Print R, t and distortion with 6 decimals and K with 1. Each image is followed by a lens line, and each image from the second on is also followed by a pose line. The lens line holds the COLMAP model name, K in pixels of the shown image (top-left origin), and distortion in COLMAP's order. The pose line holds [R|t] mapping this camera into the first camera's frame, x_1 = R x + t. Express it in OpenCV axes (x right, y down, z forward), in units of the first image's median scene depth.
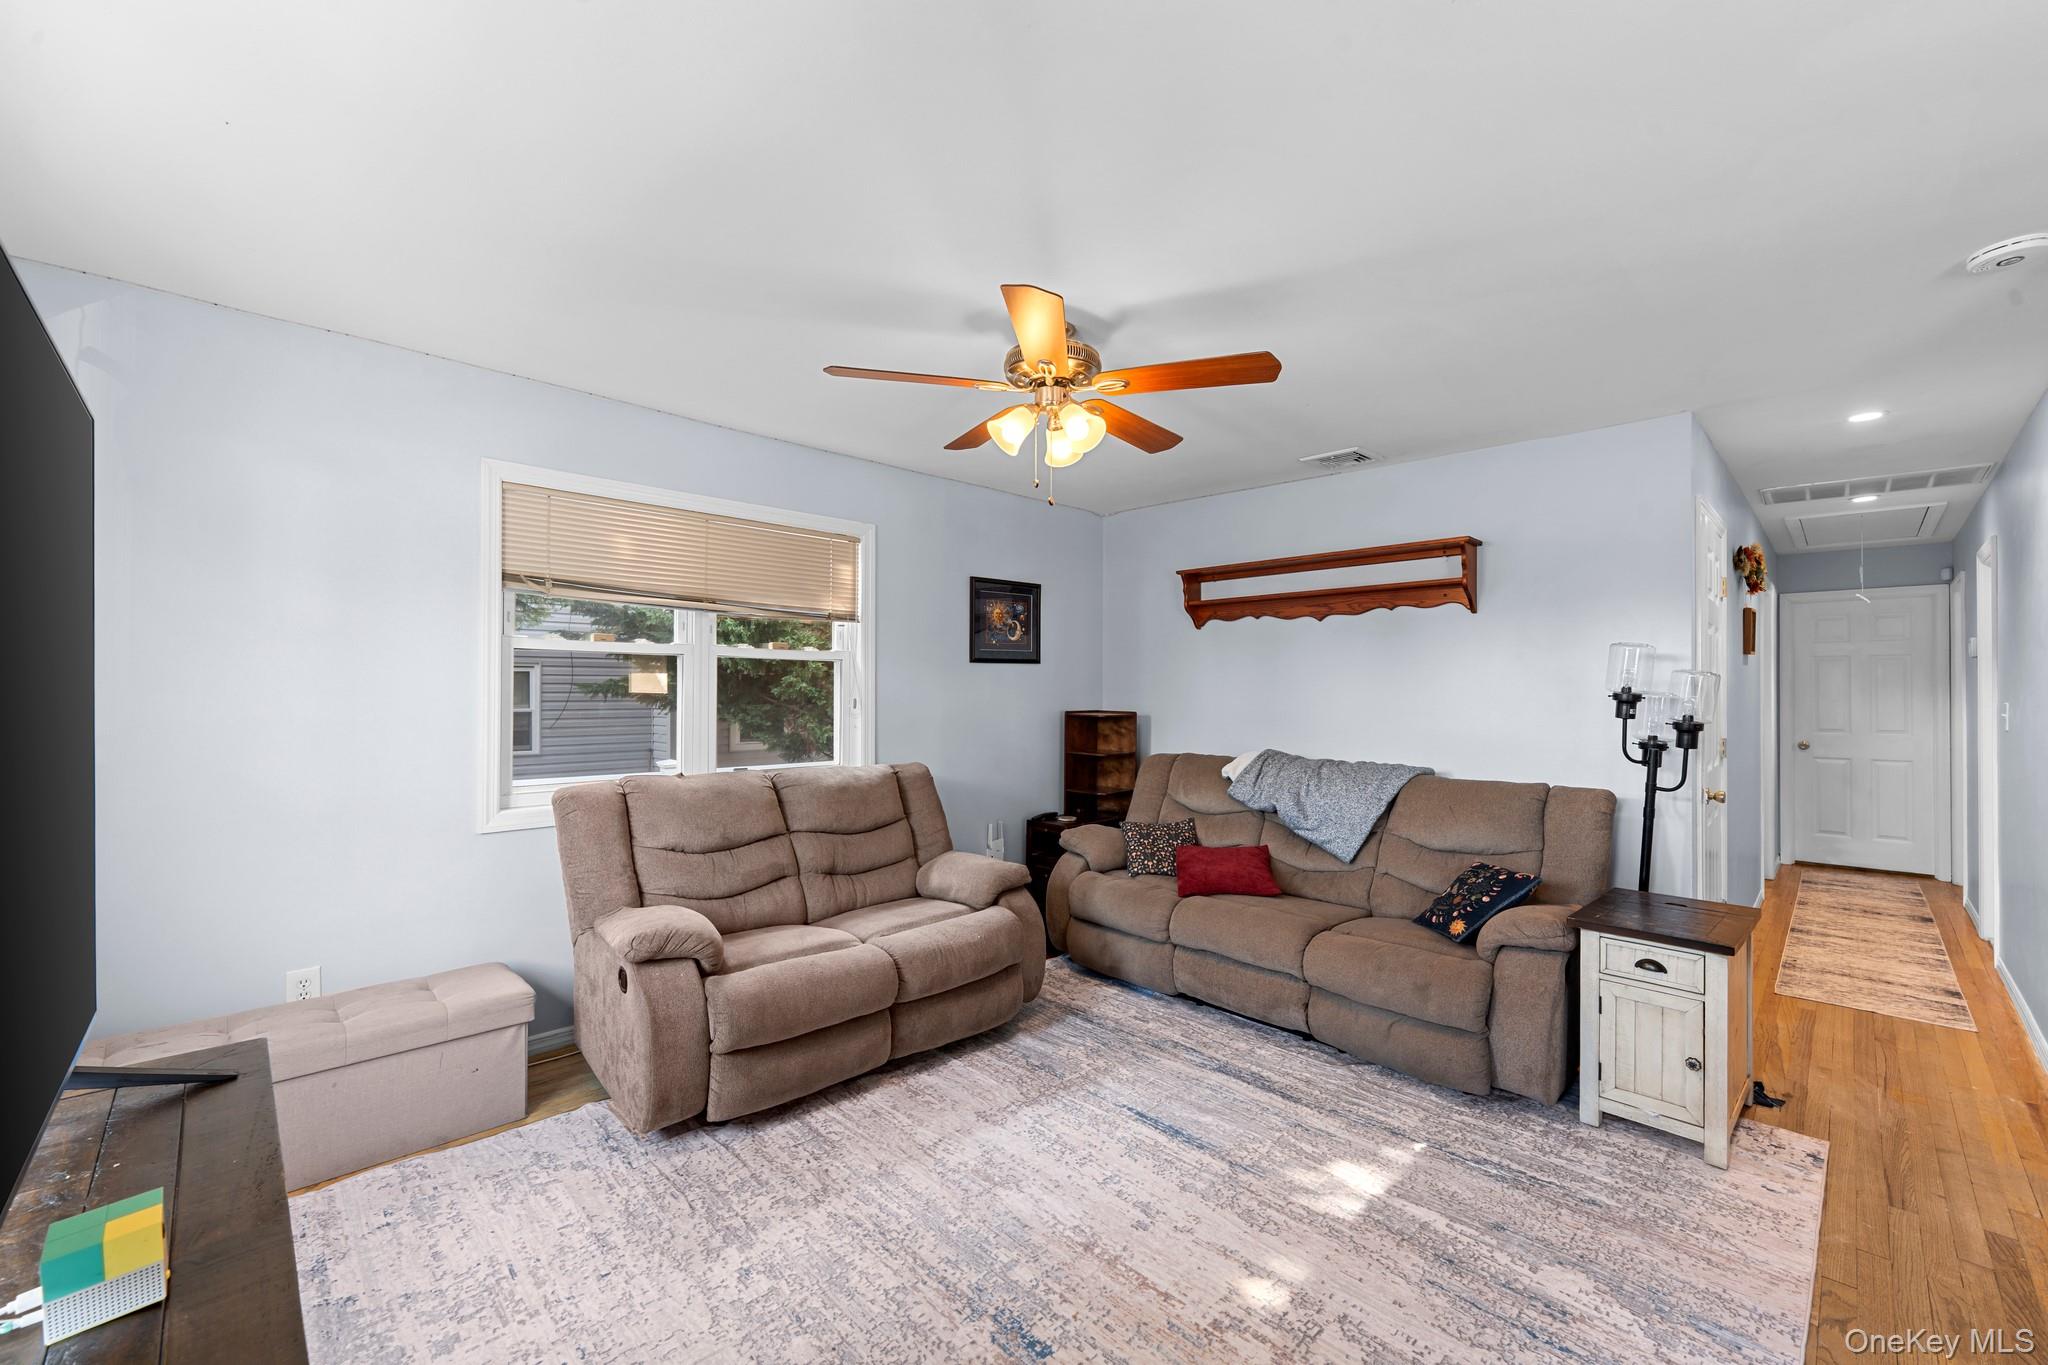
lens RADIAL K [[825.1, 0, 1031.0], [0, 825.1, 665.0], [0, 0, 1]] dist [0.000502, -0.000074]
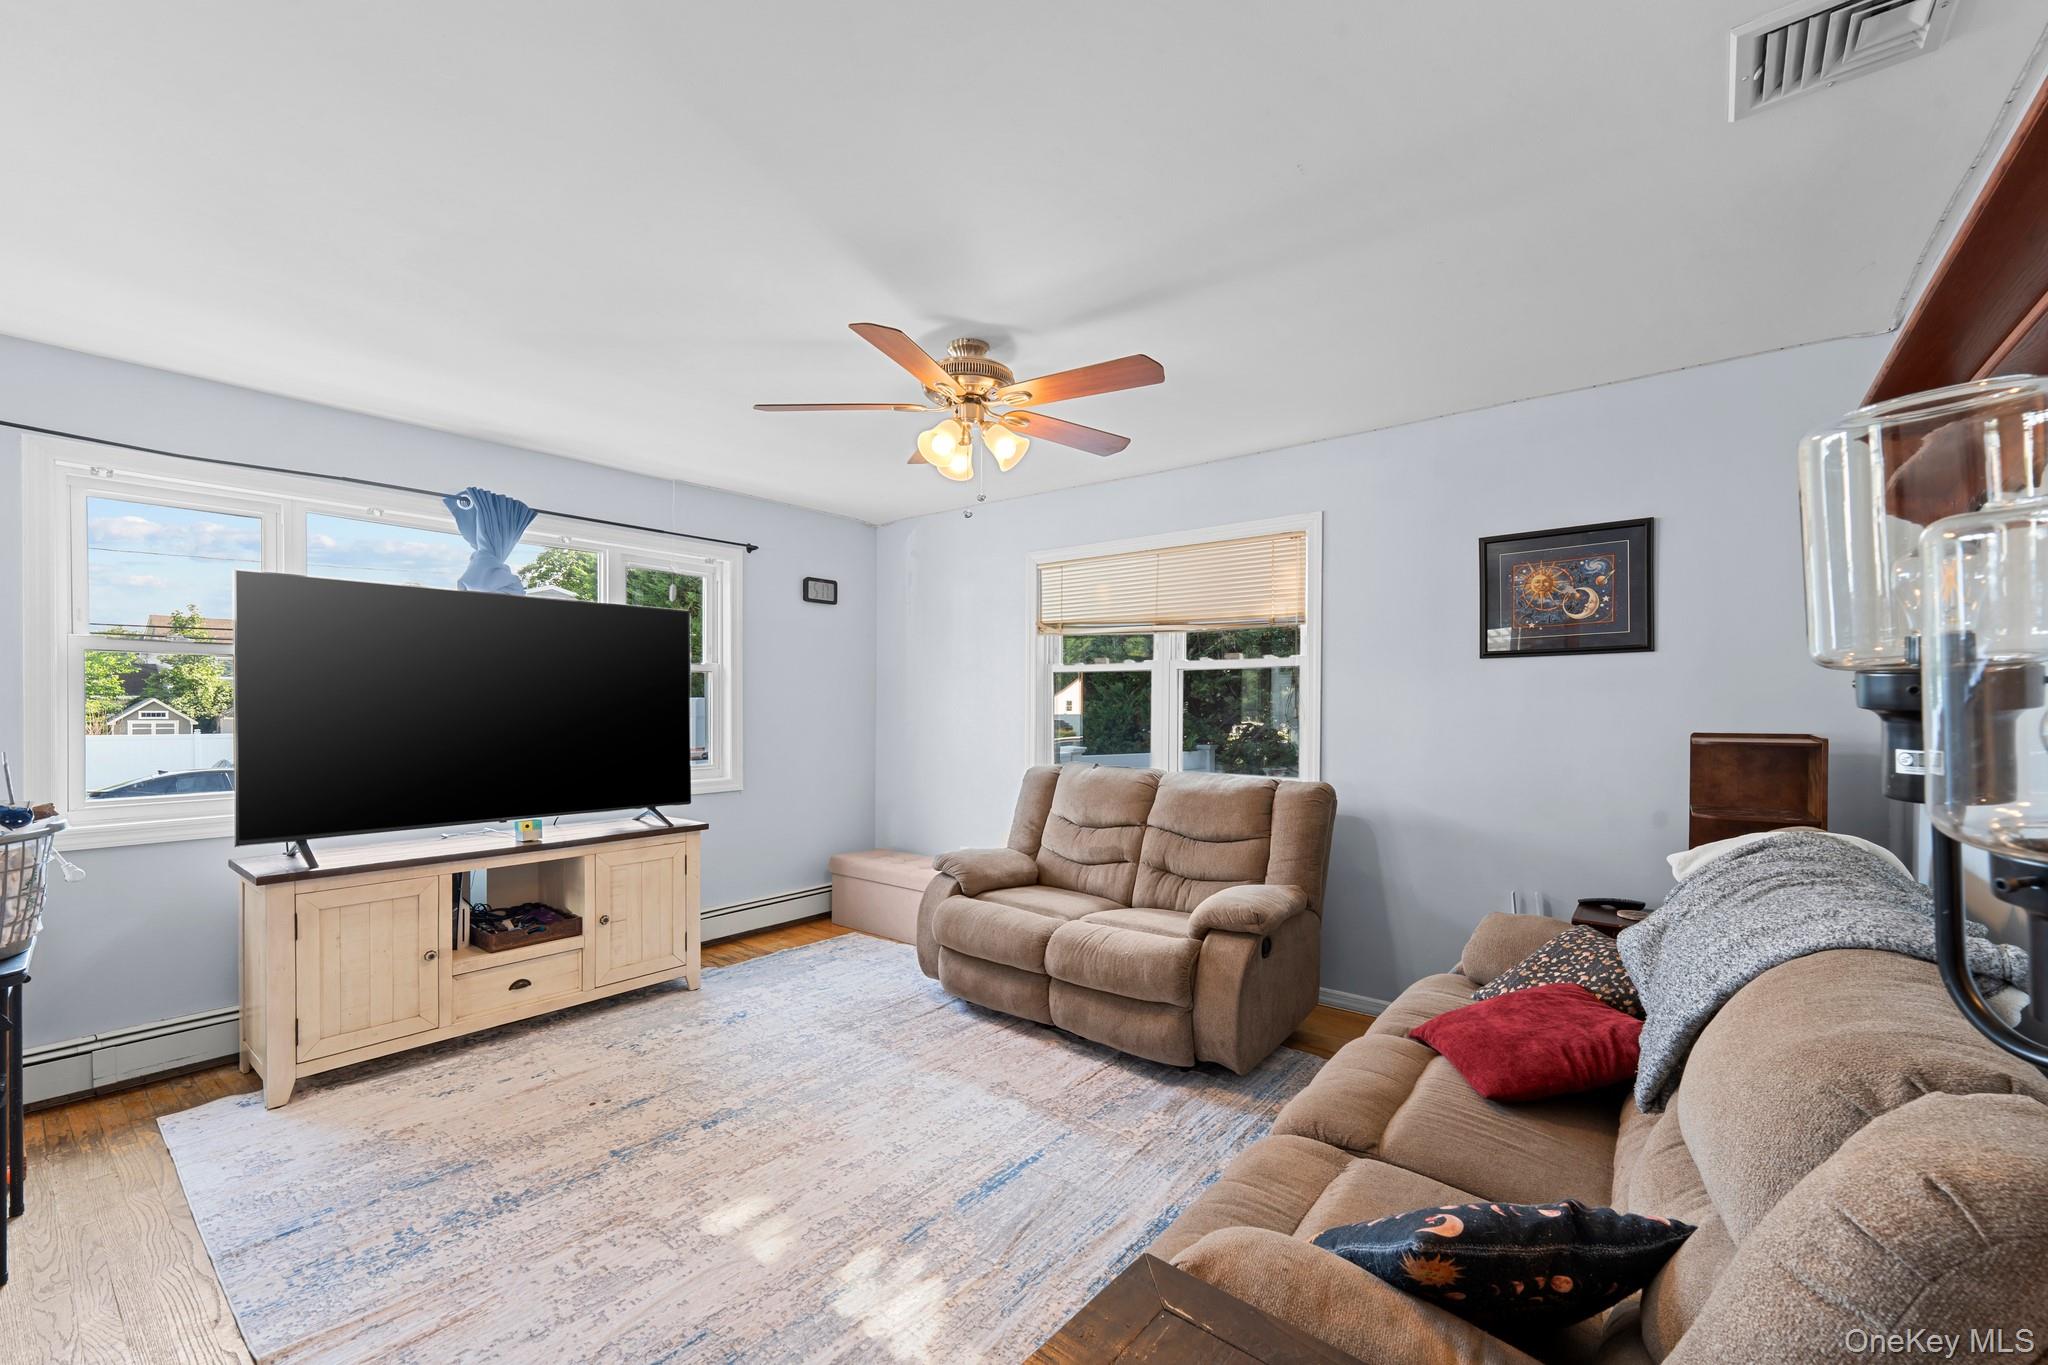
lens RADIAL K [[834.4, 0, 1024.0], [0, 834.4, 682.5], [0, 0, 1]] dist [0.000253, -0.000004]
pose [[0.120209, -0.030702, -0.992274, 0.833089], [0.029411, 0.999193, -0.027353, 0.036361], [0.992313, -0.025896, 0.121015, 0.718080]]
